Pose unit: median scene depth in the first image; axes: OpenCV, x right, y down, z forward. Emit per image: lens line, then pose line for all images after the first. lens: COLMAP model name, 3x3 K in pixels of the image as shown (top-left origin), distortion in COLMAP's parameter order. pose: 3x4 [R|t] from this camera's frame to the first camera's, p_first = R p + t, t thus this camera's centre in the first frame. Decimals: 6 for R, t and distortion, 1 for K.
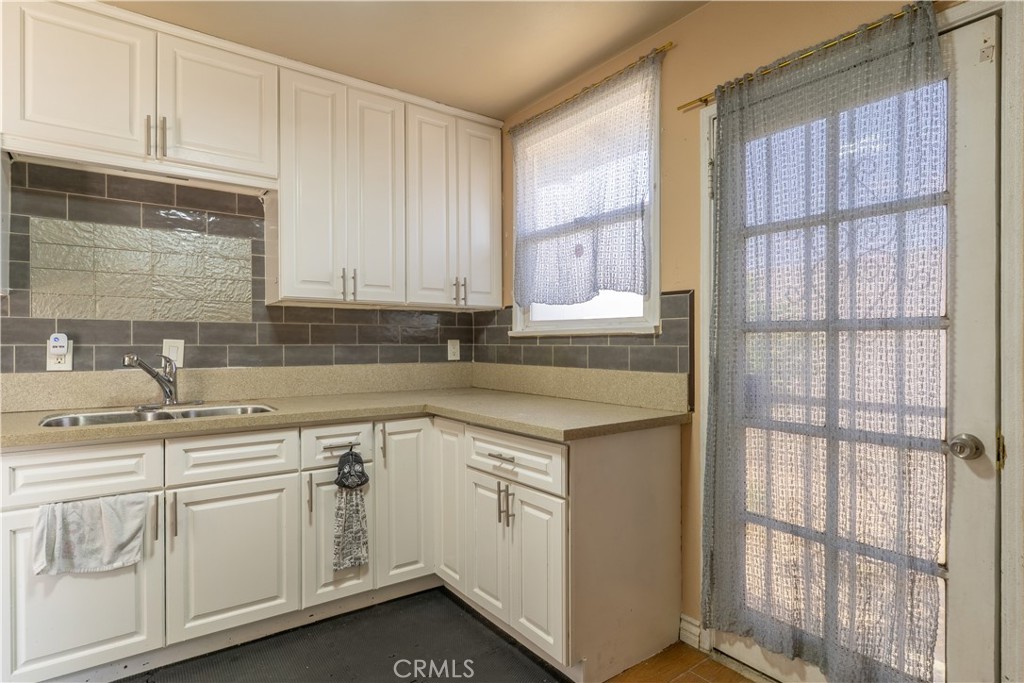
lens RADIAL K [[523.6, 0, 507.8], [0, 523.6, 342.8], [0, 0, 1]] dist [-0.007139, 0.005546]
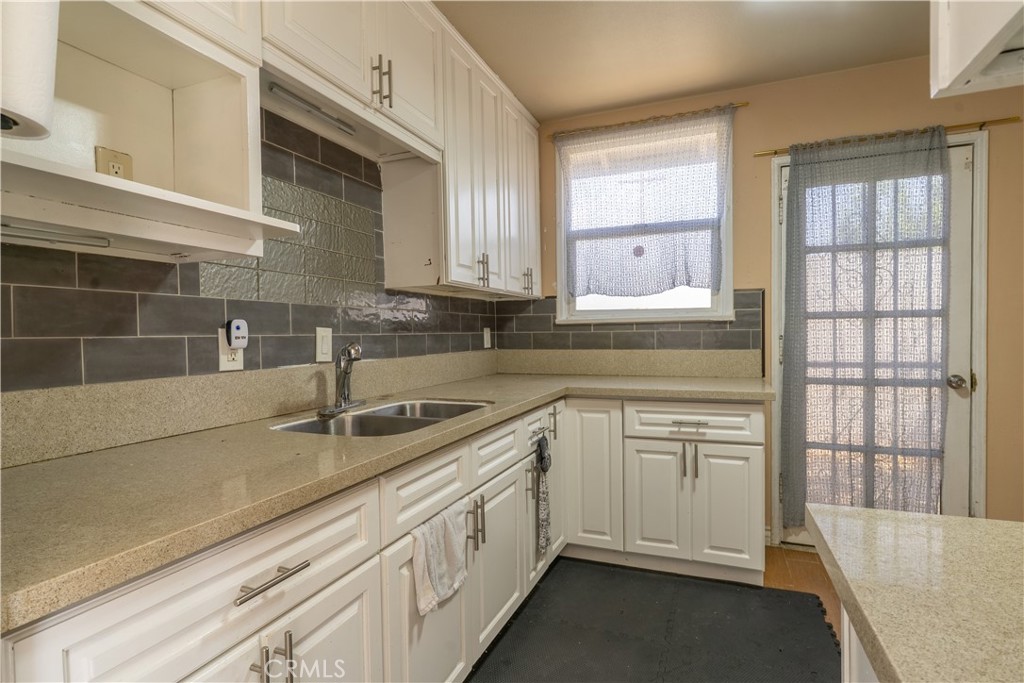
lens RADIAL K [[523.6, 0, 506.8], [0, 523.6, 346.2], [0, 0, 1]] dist [-0.007139, 0.005546]
pose [[0.854172, -0.025227, 0.519378, -0.902326], [0.012971, 0.999545, 0.027217, 0.004120], [-0.519828, -0.016512, 0.854111, 0.172229]]
